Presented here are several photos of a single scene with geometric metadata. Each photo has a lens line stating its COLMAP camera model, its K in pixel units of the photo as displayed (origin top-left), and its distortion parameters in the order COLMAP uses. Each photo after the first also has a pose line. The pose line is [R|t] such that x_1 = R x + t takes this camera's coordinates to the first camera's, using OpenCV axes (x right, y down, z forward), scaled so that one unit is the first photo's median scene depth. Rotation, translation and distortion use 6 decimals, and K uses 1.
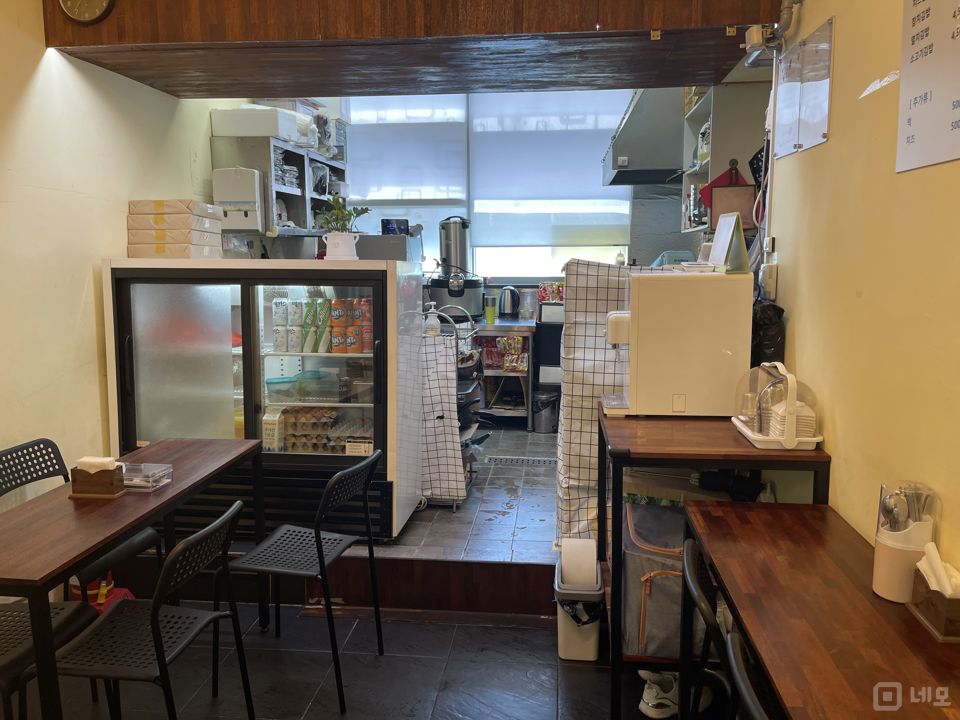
lens RADIAL K [[730.1, 0, 480.0], [0, 730.1, 360.0], [0, 0, 1]] dist [0.075042, -0.090580]
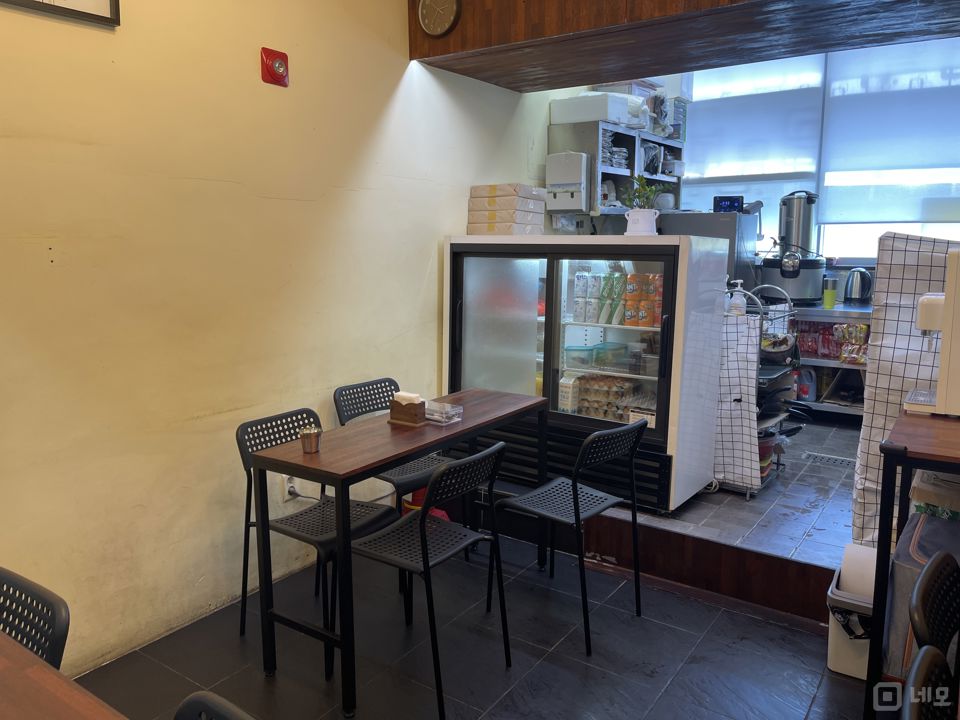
lens RADIAL K [[730.1, 0, 480.0], [0, 730.1, 360.0], [0, 0, 1]] dist [0.075042, -0.090580]
pose [[0.876218, 0.081529, -0.474968, 0.114028], [-0.071613, 0.996671, 0.038969, 0.013311], [0.476564, -0.000131, 0.879140, -0.016272]]
